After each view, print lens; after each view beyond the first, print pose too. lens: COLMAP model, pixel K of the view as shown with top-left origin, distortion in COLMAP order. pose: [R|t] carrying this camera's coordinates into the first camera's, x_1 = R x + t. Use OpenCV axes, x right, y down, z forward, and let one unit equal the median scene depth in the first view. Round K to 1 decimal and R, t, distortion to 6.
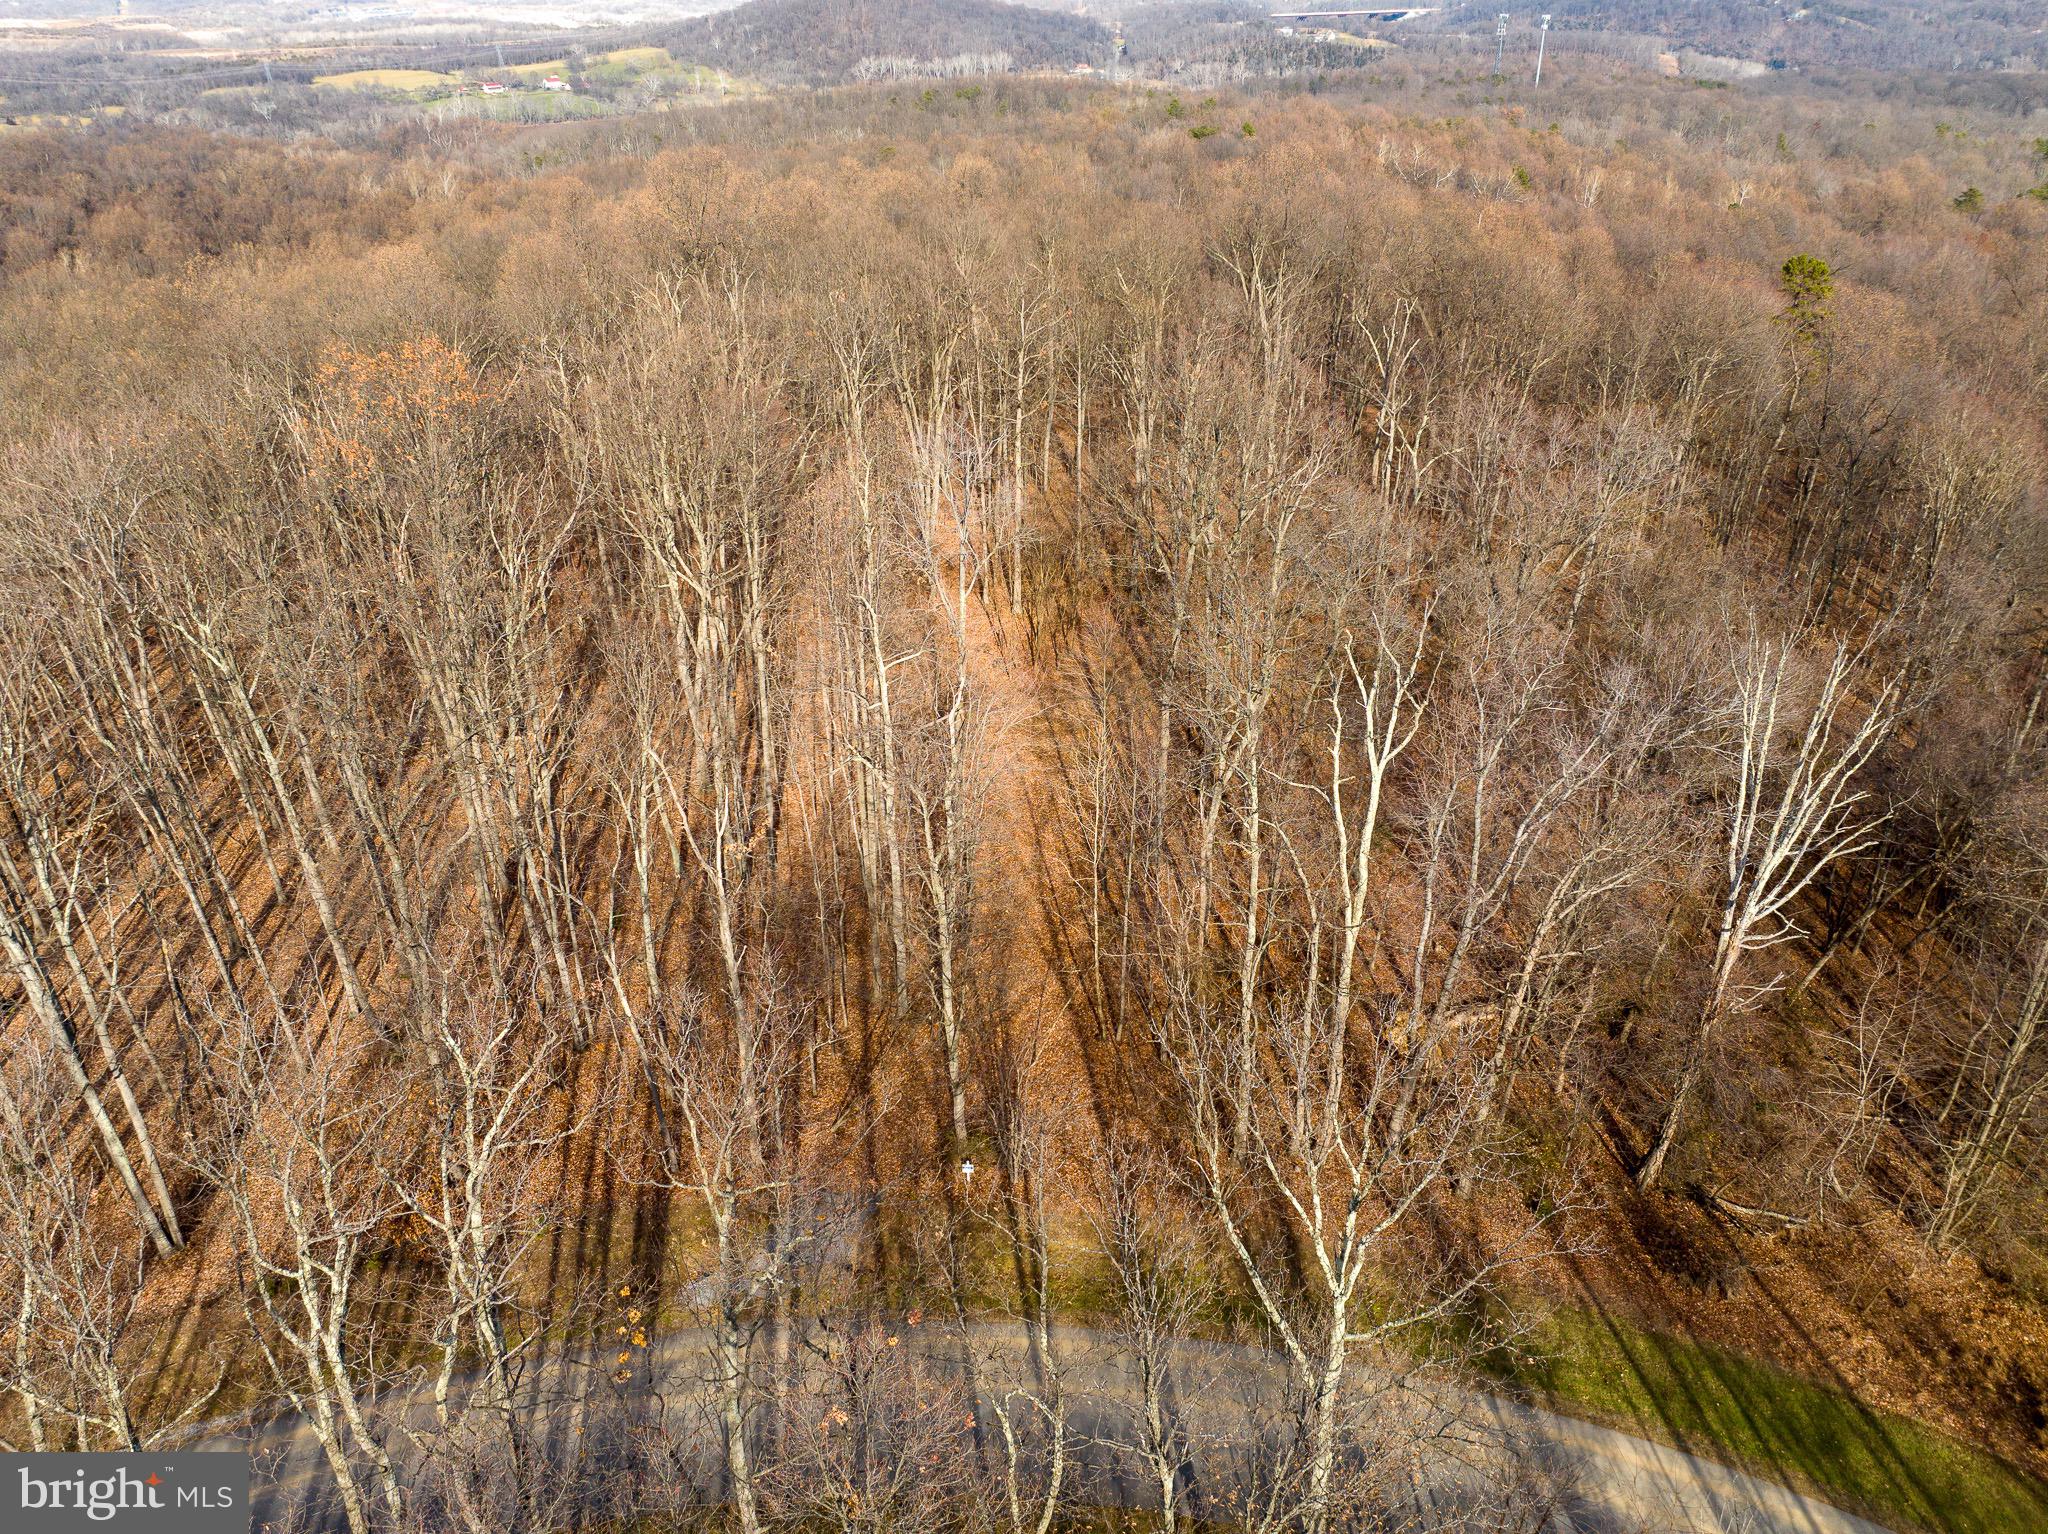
lens RADIAL K [[1419.6, 0, 1023.0], [0, 1419.6, 768.1], [0, 0, 1]] dist [-0.049638, 0.024608]
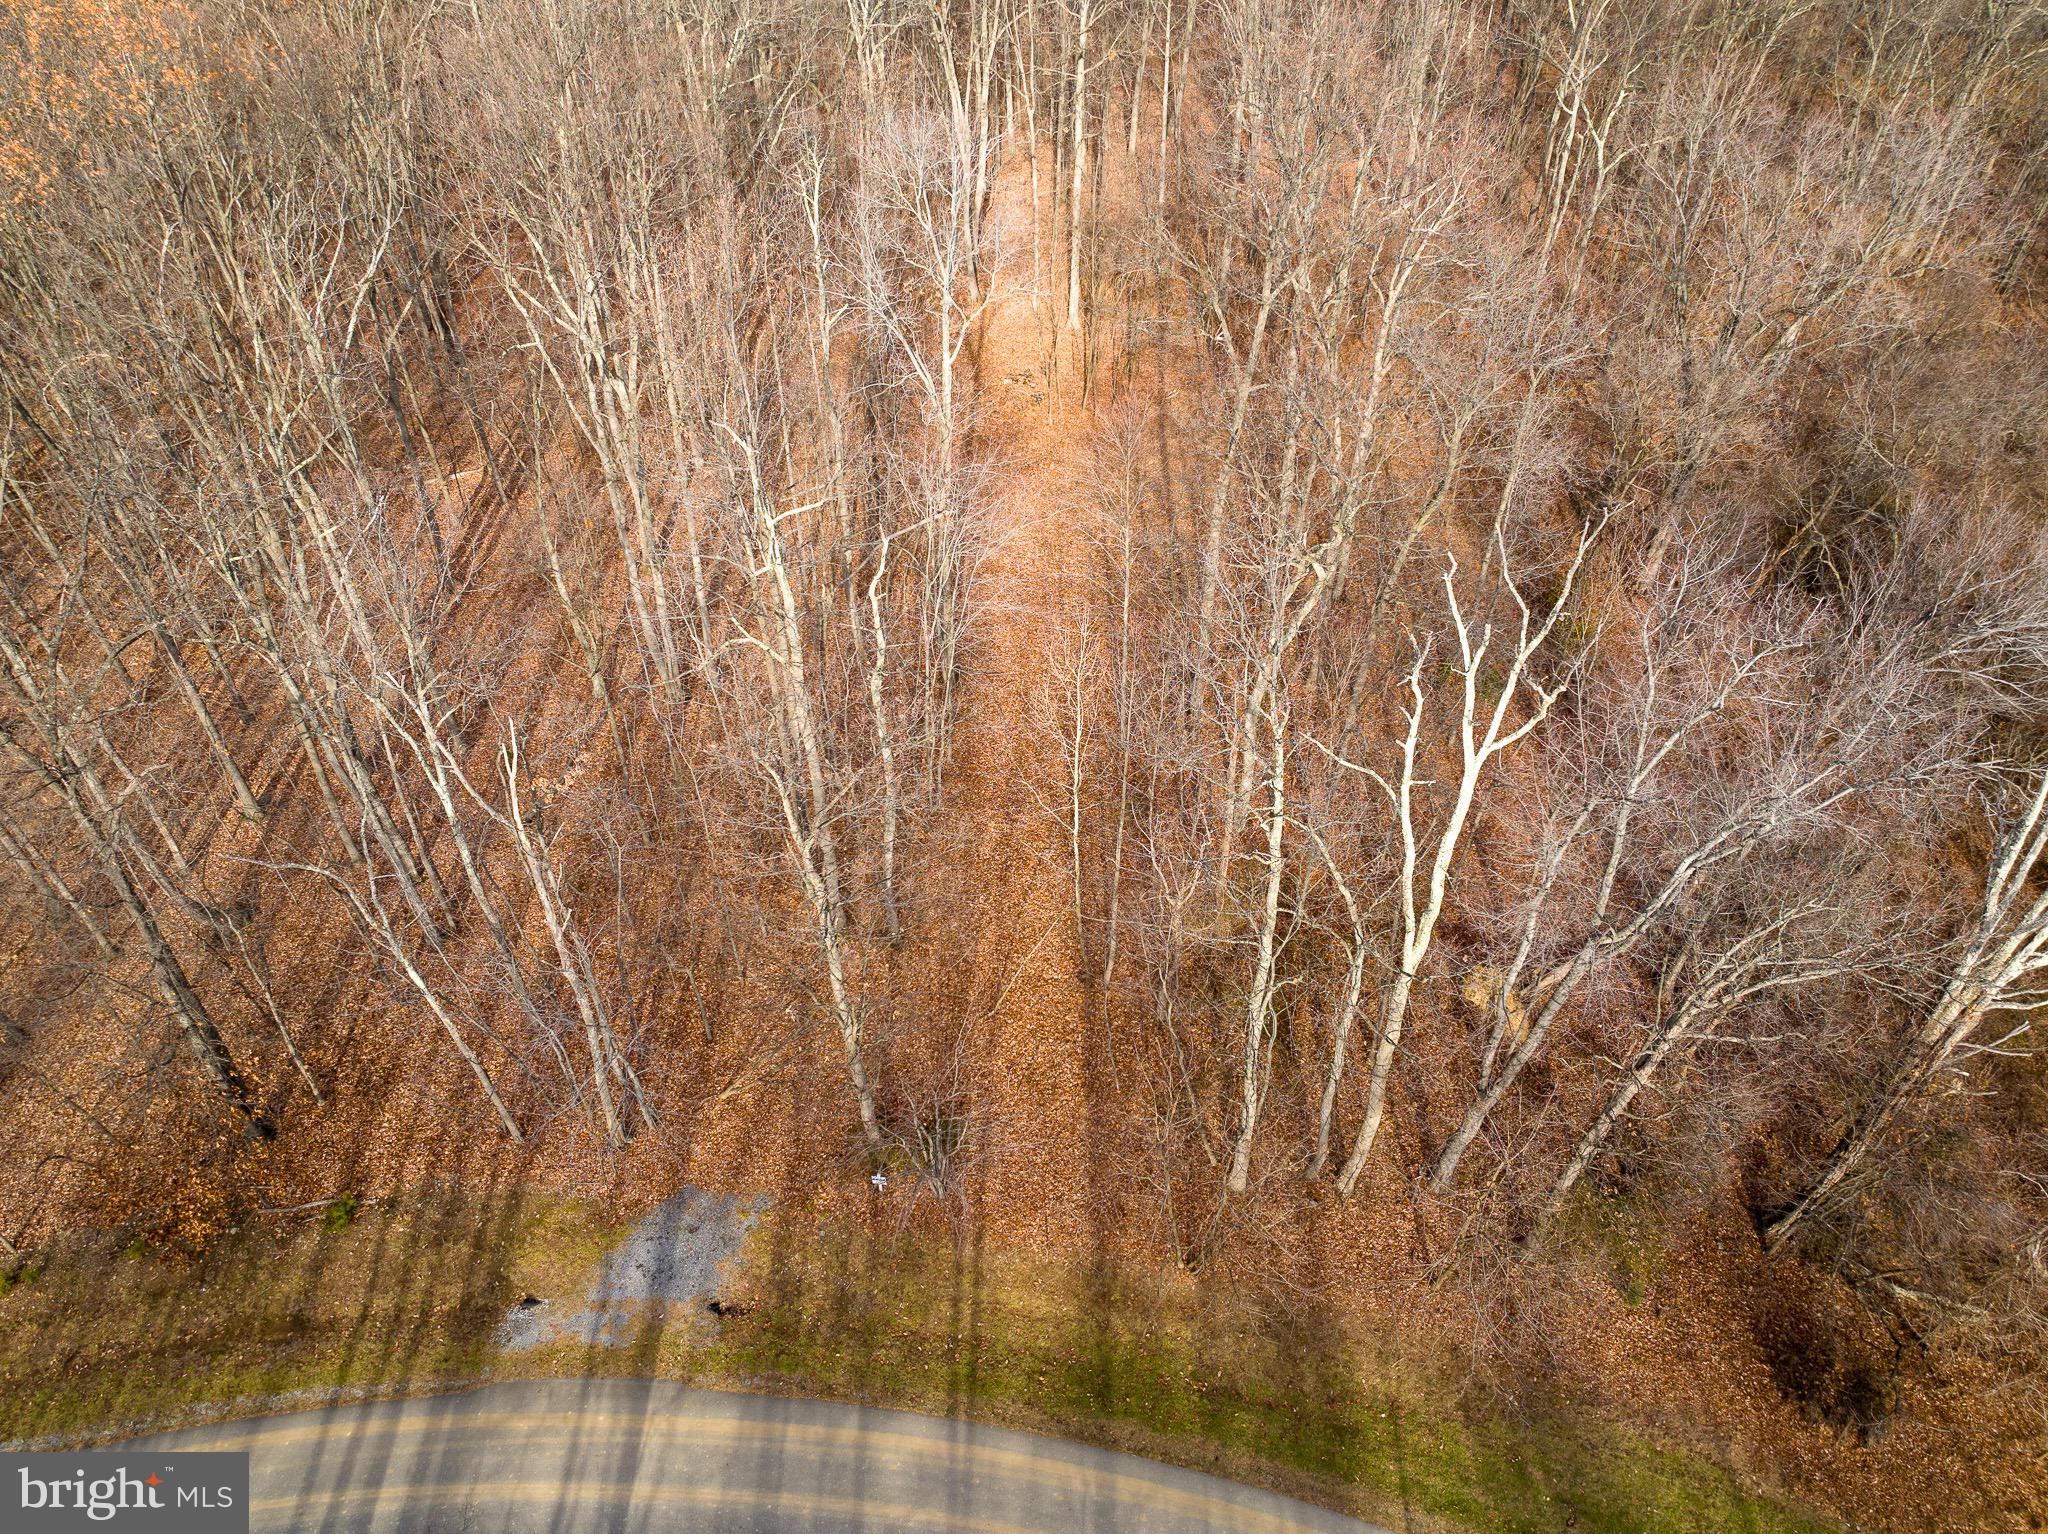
lens RADIAL K [[1419.6, 0, 1029.4], [0, 1419.6, 757.2], [0, 0, 1]] dist [-0.049638, 0.024608]
pose [[0.995493, 0.064288, -0.069724, 0.090810], [-0.045552, 0.968949, 0.243030, -0.148116], [0.083183, -0.238759, 0.967510, 0.349262]]
